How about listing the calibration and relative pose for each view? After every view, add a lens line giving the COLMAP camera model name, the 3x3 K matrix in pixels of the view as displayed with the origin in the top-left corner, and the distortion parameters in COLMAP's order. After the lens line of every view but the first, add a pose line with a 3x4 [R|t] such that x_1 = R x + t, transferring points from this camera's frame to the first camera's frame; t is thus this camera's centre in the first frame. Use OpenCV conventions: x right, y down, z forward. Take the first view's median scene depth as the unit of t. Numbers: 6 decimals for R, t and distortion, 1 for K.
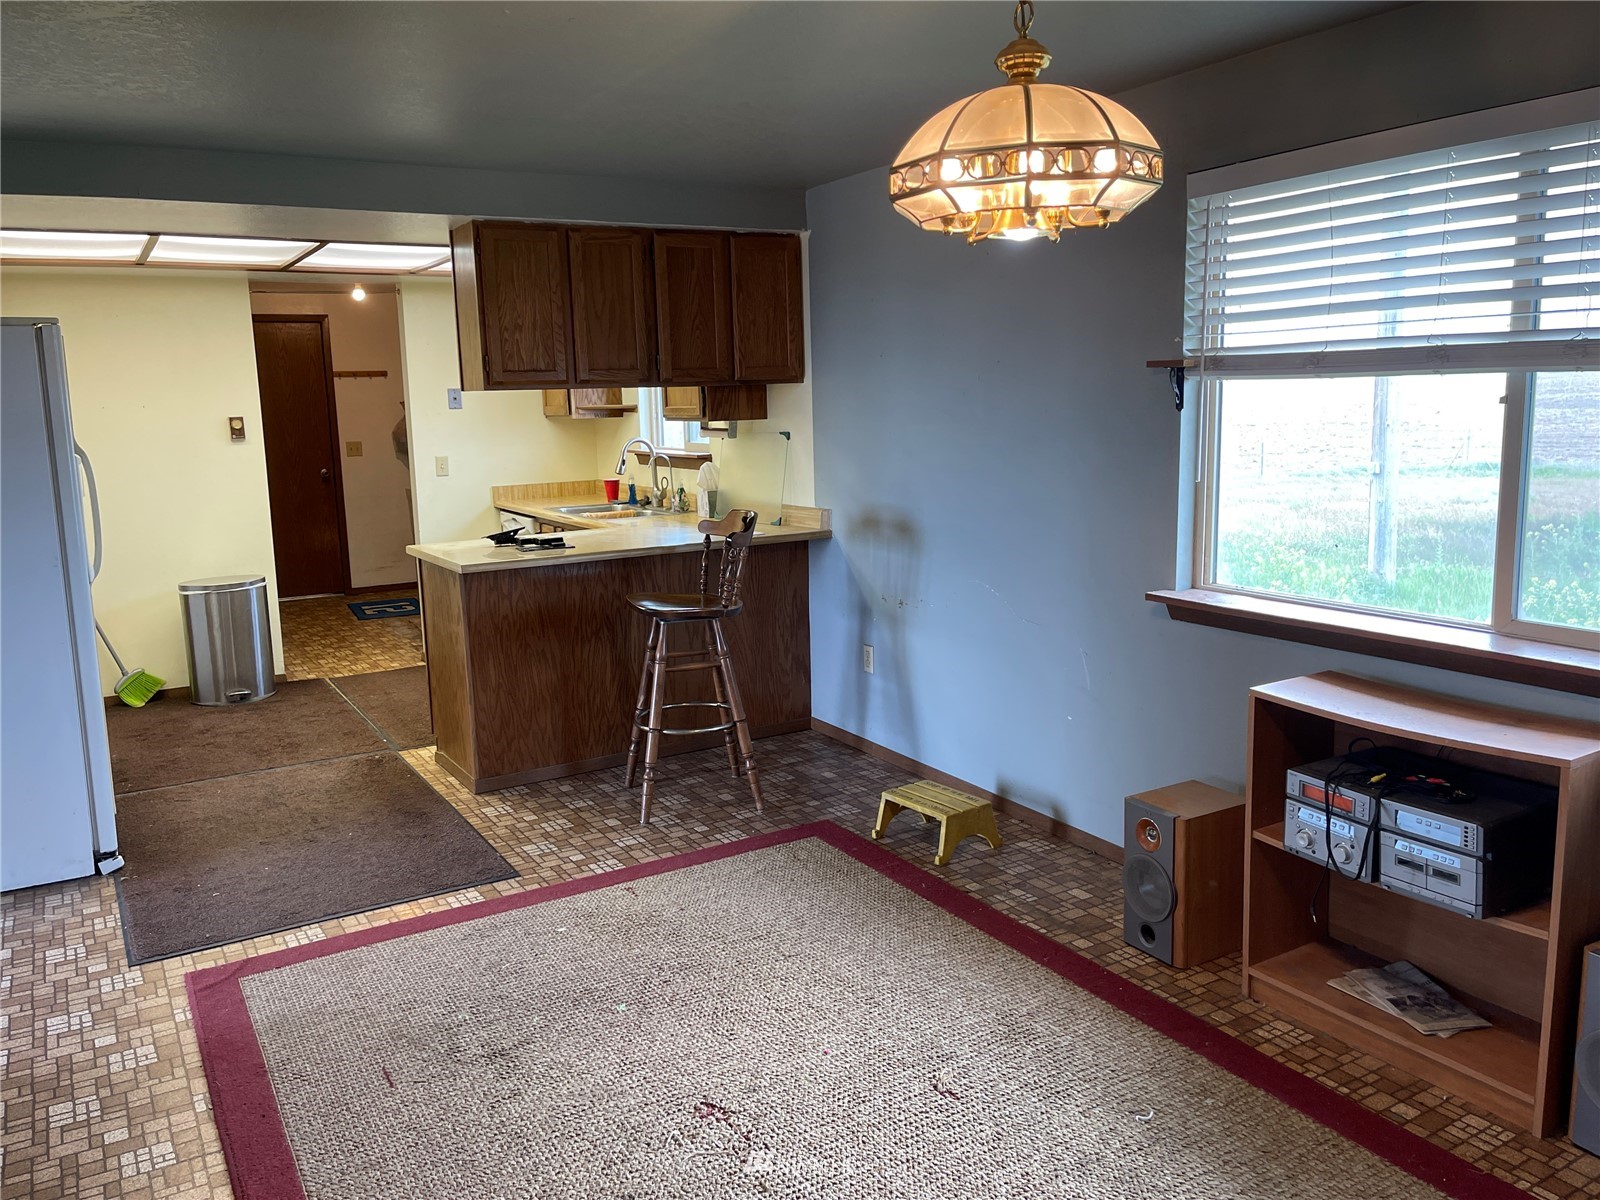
lens RADIAL K [[1231.9, 0, 794.4], [0, 1231.9, 595.7], [0, 0, 1]] dist [0.047582, -0.024542]
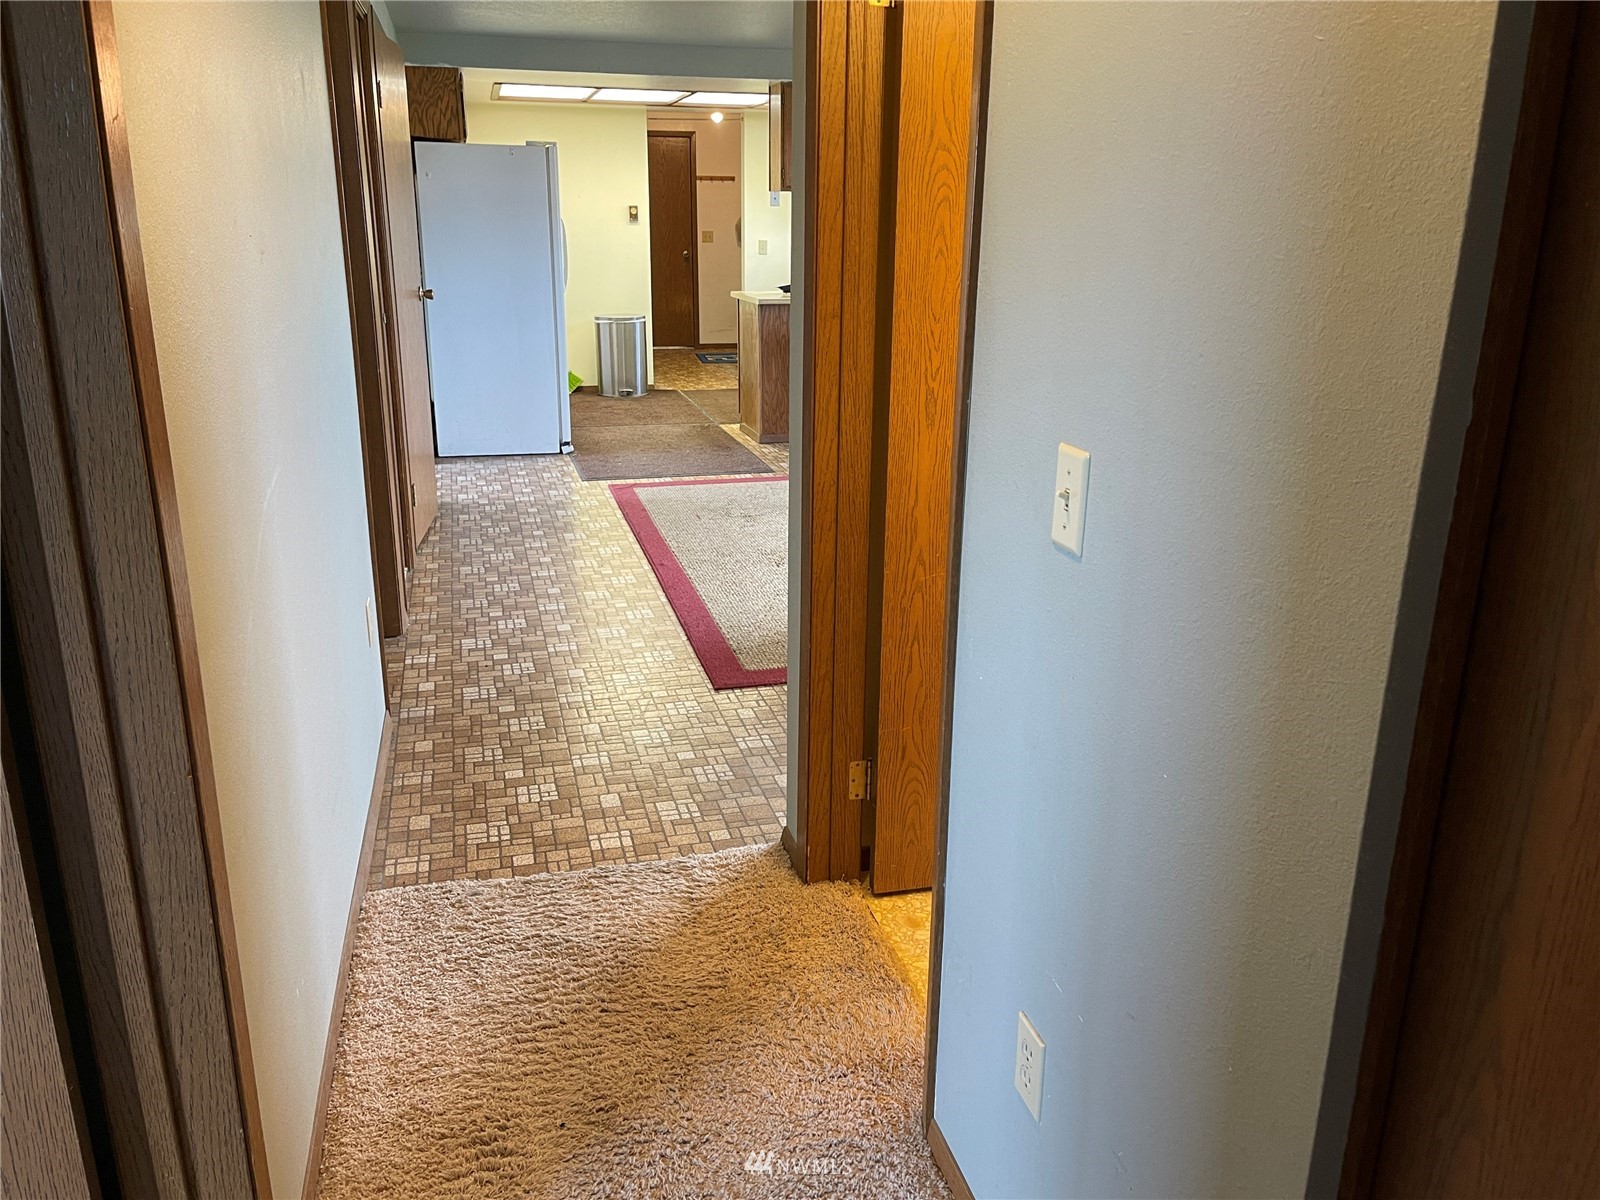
lens RADIAL K [[1231.9, 0, 804.8], [0, 1231.9, 596.0], [0, 0, 1]] dist [0.047582, -0.024542]
pose [[0.963328, 0.110618, -0.244466, 0.186841], [-0.074666, 0.985595, 0.151748, 0.086744], [0.257731, -0.127930, 0.957710, -0.487576]]
